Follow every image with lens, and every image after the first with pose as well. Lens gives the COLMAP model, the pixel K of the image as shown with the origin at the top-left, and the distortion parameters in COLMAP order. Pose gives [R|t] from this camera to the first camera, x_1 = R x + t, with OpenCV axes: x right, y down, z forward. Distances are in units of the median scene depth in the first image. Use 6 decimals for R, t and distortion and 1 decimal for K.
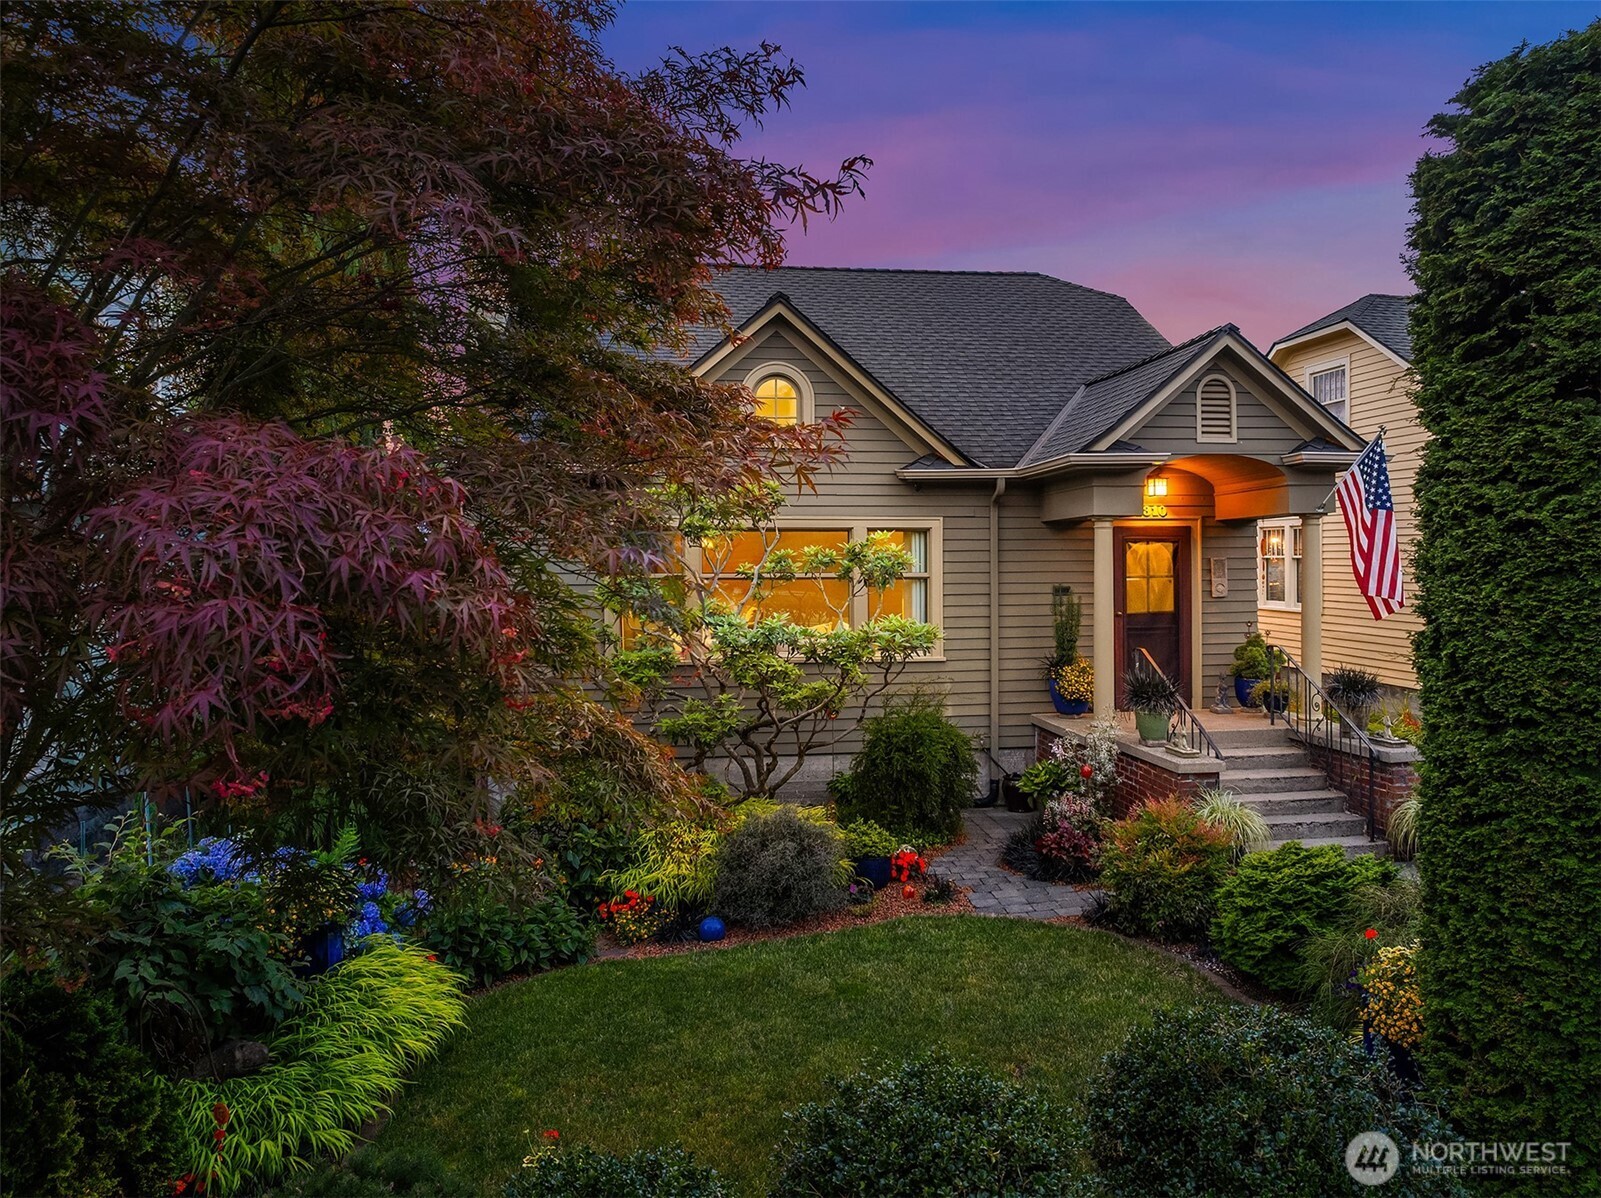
lens RADIAL K [[1276.2, 0, 785.1], [0, 1276.2, 526.3], [0, 0, 1]] dist [-0.054826, 0.010515]
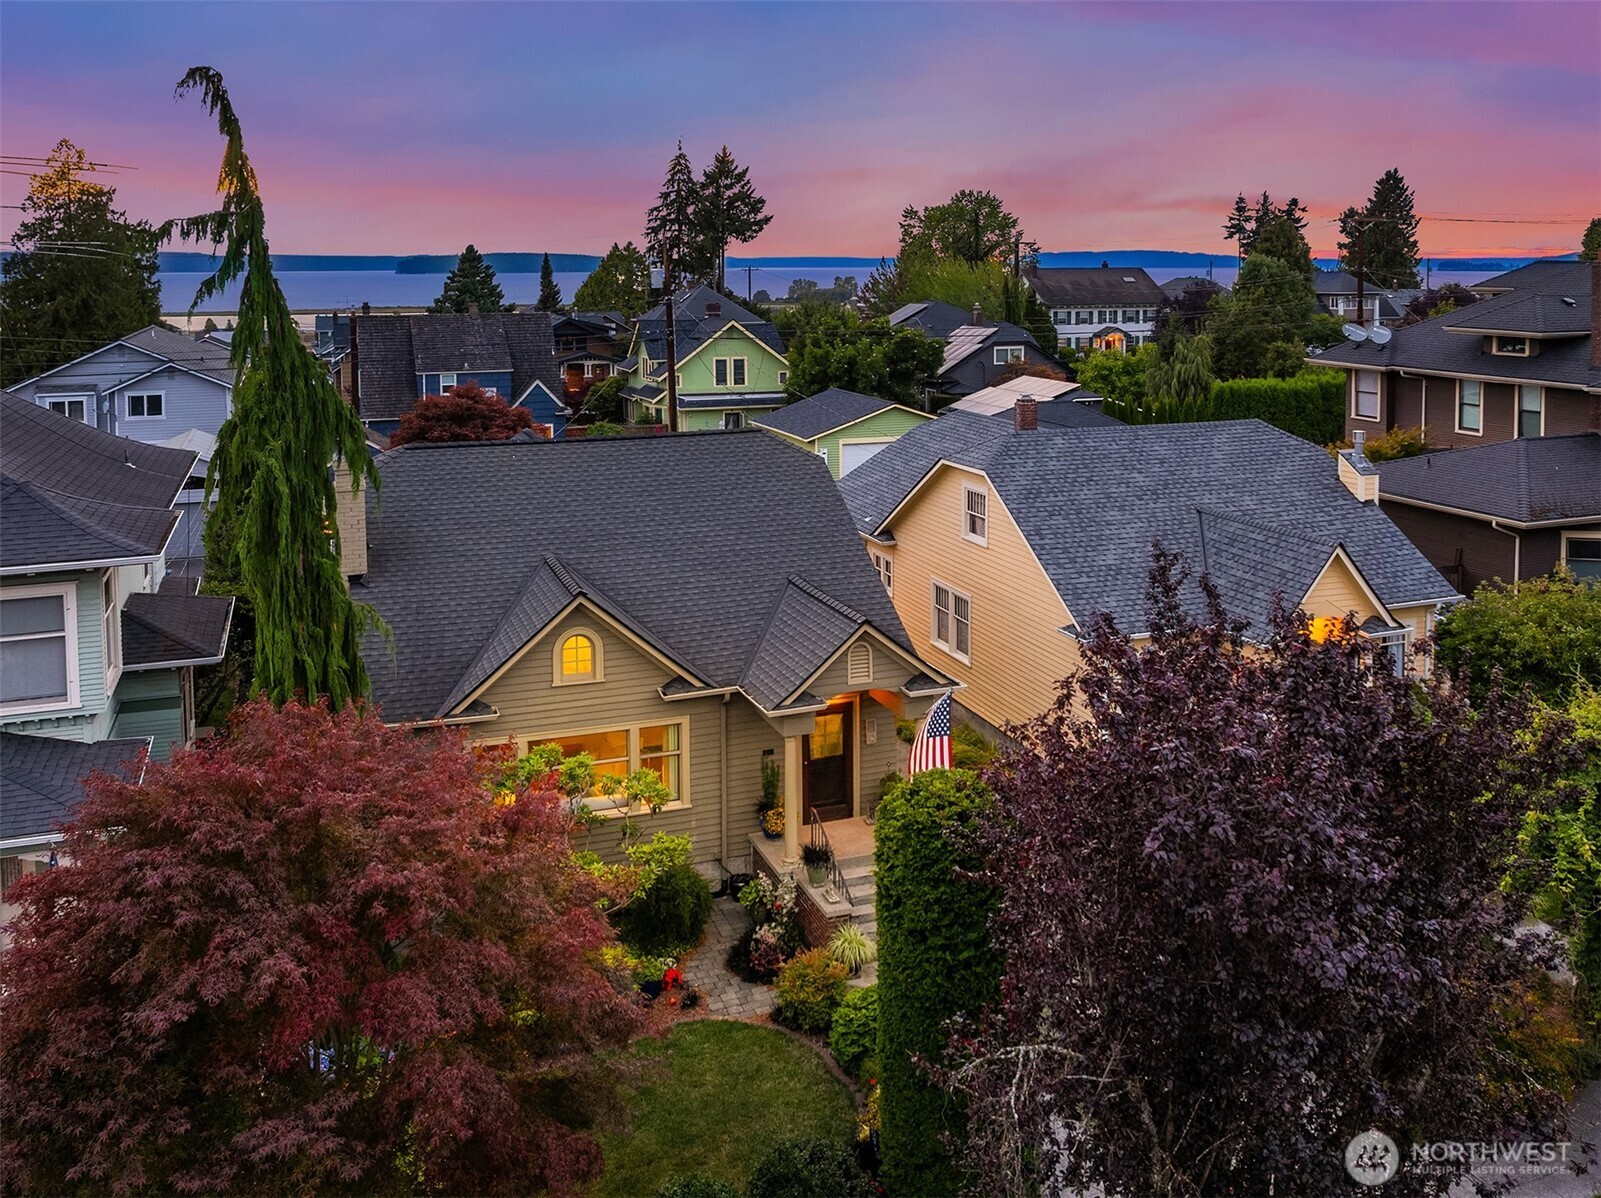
lens RADIAL K [[1142.7, 0, 806.3], [0, 1142.7, 591.0], [0, 0, 1]] dist [-0.050637, 0.008837]
pose [[0.974606, -0.017897, 0.223209, -0.078822], [0.000236, 0.996882, 0.078902, -0.507983], [-0.223925, -0.076845, 0.971572, -0.650586]]
